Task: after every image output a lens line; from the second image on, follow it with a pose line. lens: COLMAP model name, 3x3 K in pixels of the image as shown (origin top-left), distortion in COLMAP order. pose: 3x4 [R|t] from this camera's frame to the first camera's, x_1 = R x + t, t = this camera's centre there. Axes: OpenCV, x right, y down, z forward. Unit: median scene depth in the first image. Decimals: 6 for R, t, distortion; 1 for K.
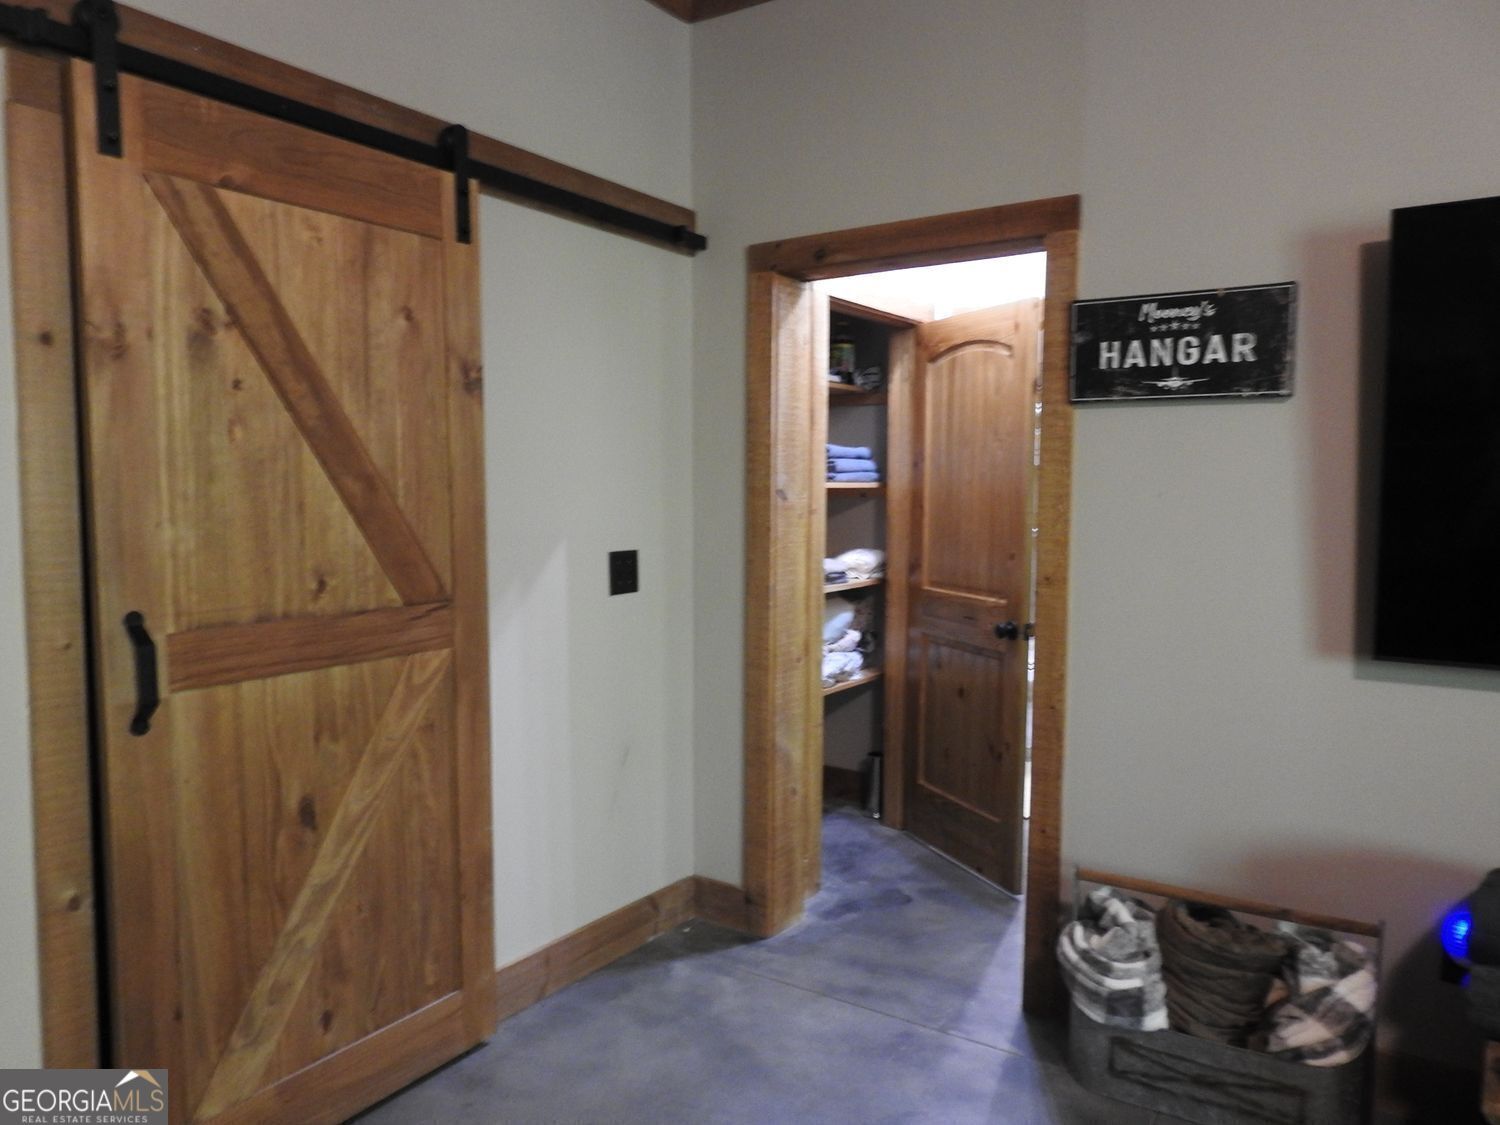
lens RADIAL K [[1076.2, 0, 750.0], [0, 1076.2, 562.5], [0, 0, 1]] dist [-0.001835, -0.000367]
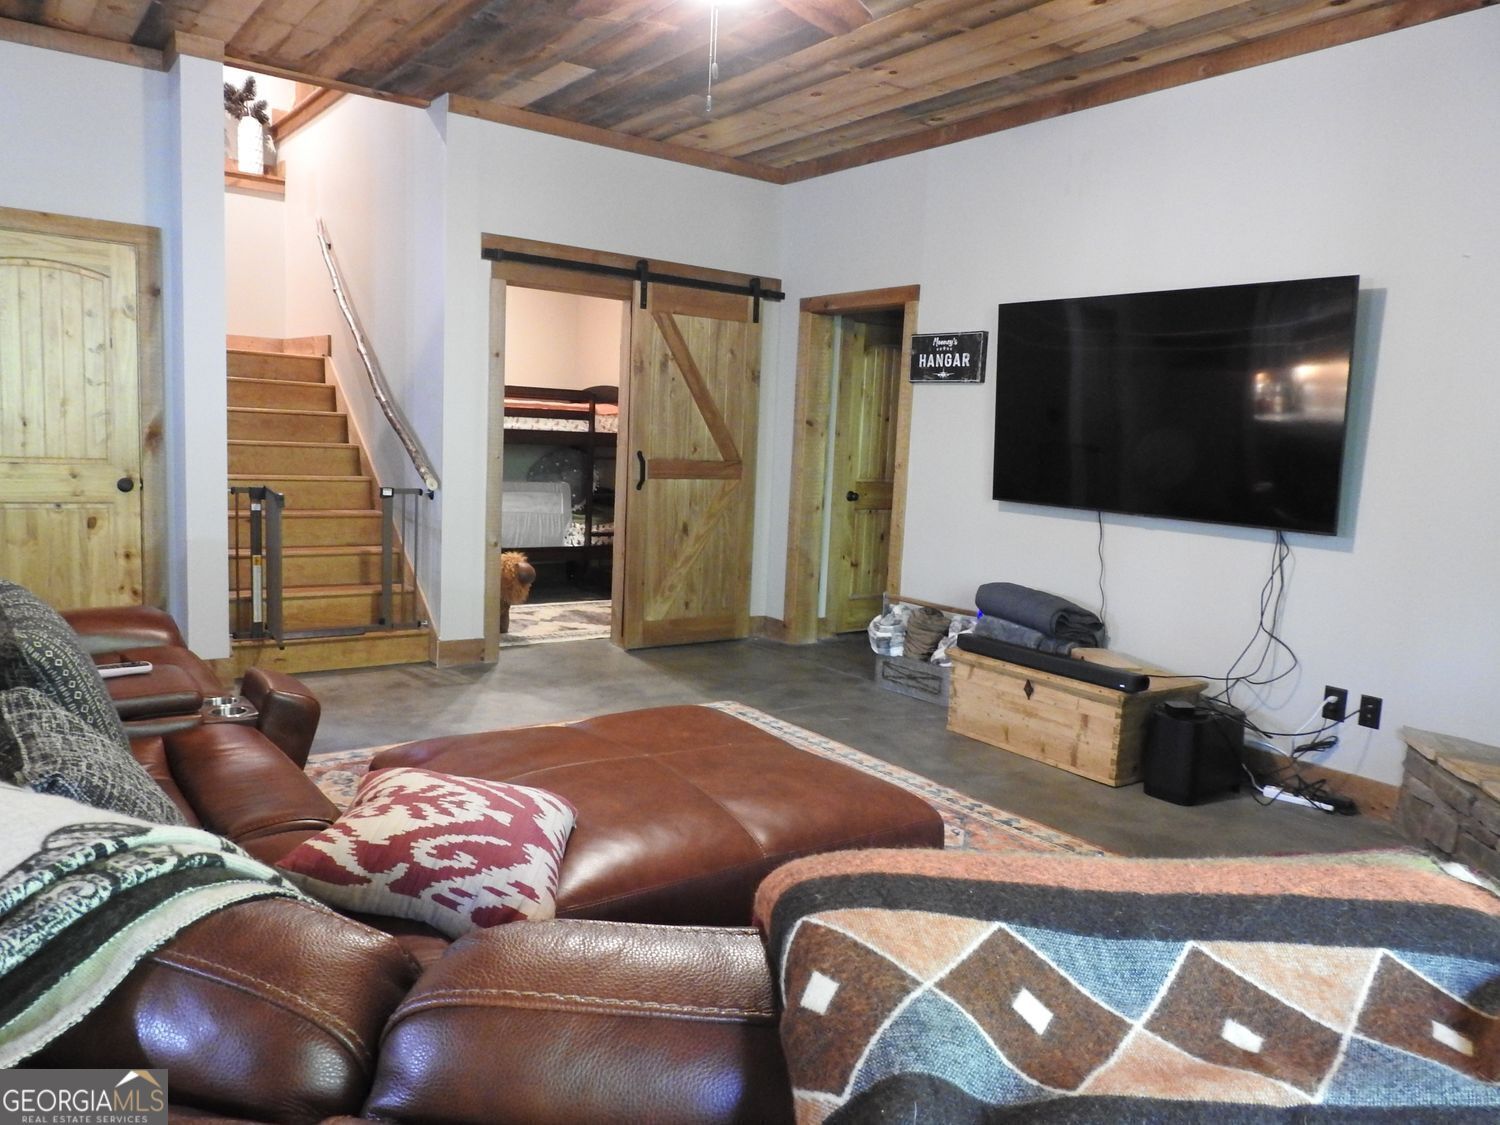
lens RADIAL K [[1069.5, 0, 748.3], [0, 1069.5, 566.0], [0, 0, 1]] dist [-0.001653, -0.002785]
pose [[0.942018, 0.079689, -0.325962, 0.805950], [-0.064489, 0.996278, 0.057192, 0.128862], [0.329307, -0.032855, 0.943651, -1.264688]]
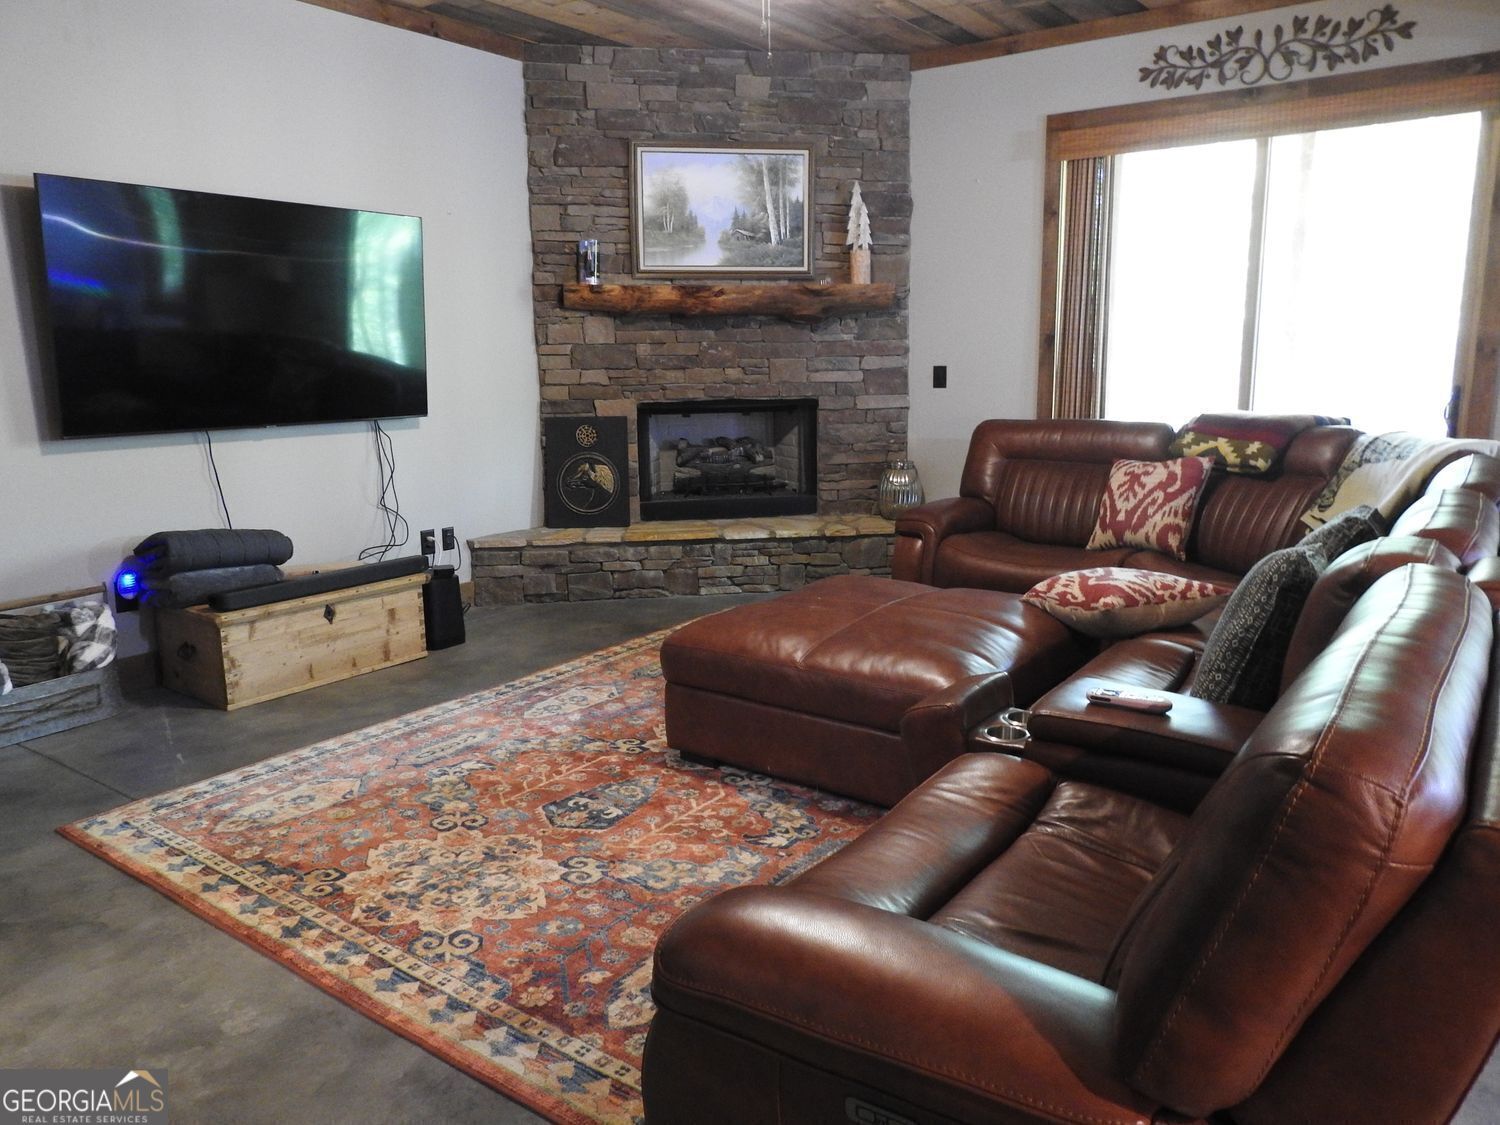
lens RADIAL K [[1069.5, 0, 748.3], [0, 1069.5, 566.0], [0, 0, 1]] dist [-0.001653, -0.002785]
pose [[0.020766, -0.201952, 0.979175, -1.065500], [0.079079, 0.976650, 0.199754, 0.032515], [-0.996652, 0.073284, 0.036251, -0.134067]]
